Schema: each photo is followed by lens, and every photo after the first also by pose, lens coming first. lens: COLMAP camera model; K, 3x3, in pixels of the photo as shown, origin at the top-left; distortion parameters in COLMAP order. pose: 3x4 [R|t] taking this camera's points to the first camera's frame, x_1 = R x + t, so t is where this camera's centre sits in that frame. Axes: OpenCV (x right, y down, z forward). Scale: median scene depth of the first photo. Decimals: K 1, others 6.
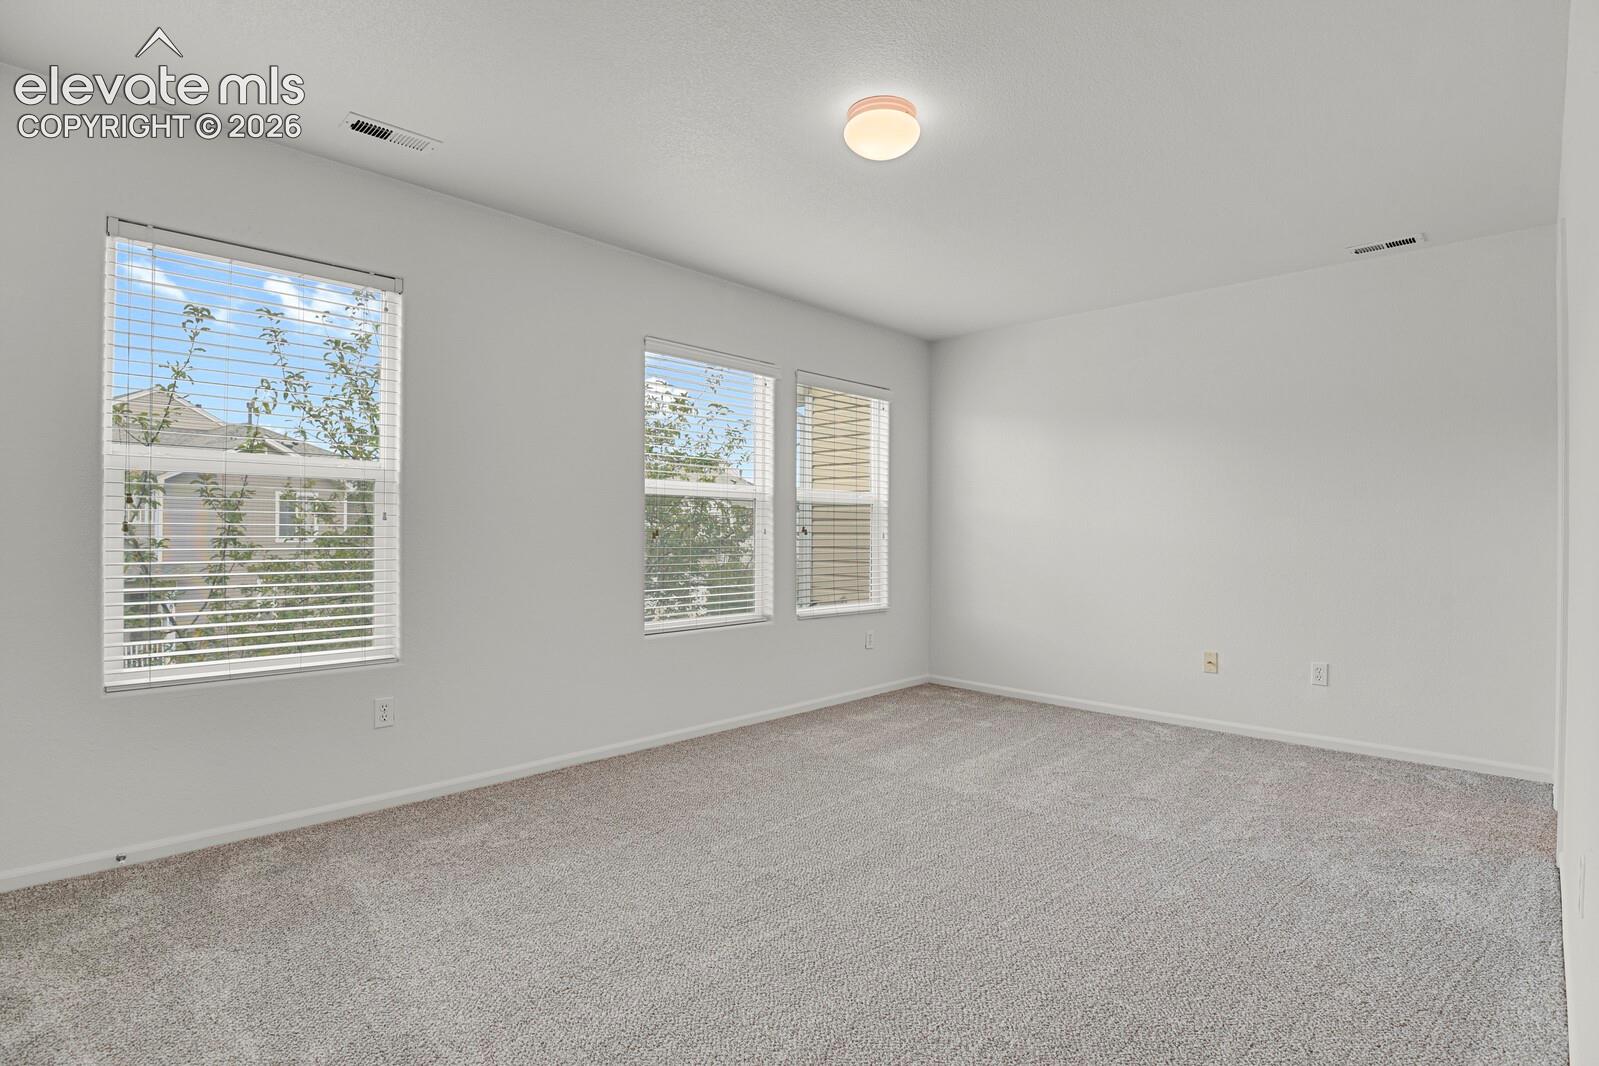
lens RADIAL K [[742.9, 0, 799.5], [0, 742.9, 533.0], [0, 0, 1]] dist [-0.026320, -0.000249]
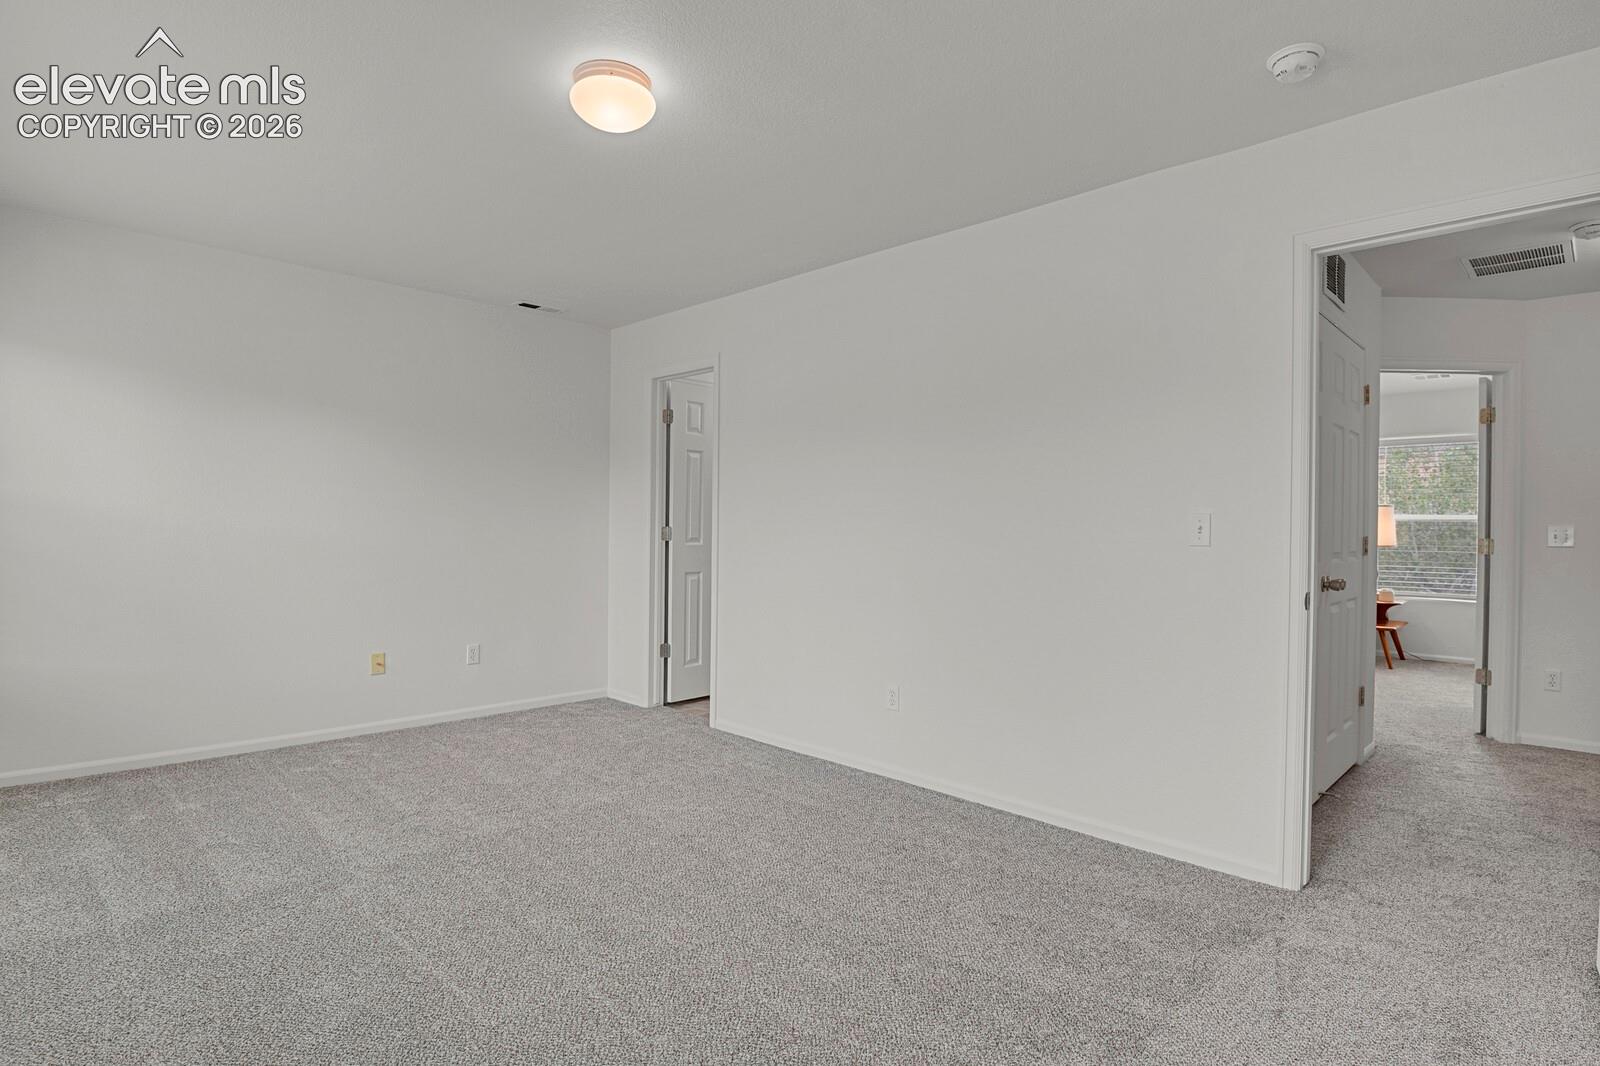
lens RADIAL K [[817.2, 0, 793.8], [0, 817.2, 537.9], [0, 0, 1]] dist [-0.029664, -0.001366]
pose [[0.003641, -0.007365, 0.999966, -0.467381], [-0.013894, 0.999876, 0.007415, -0.005351], [-0.999897, -0.013920, 0.003539, 0.414272]]
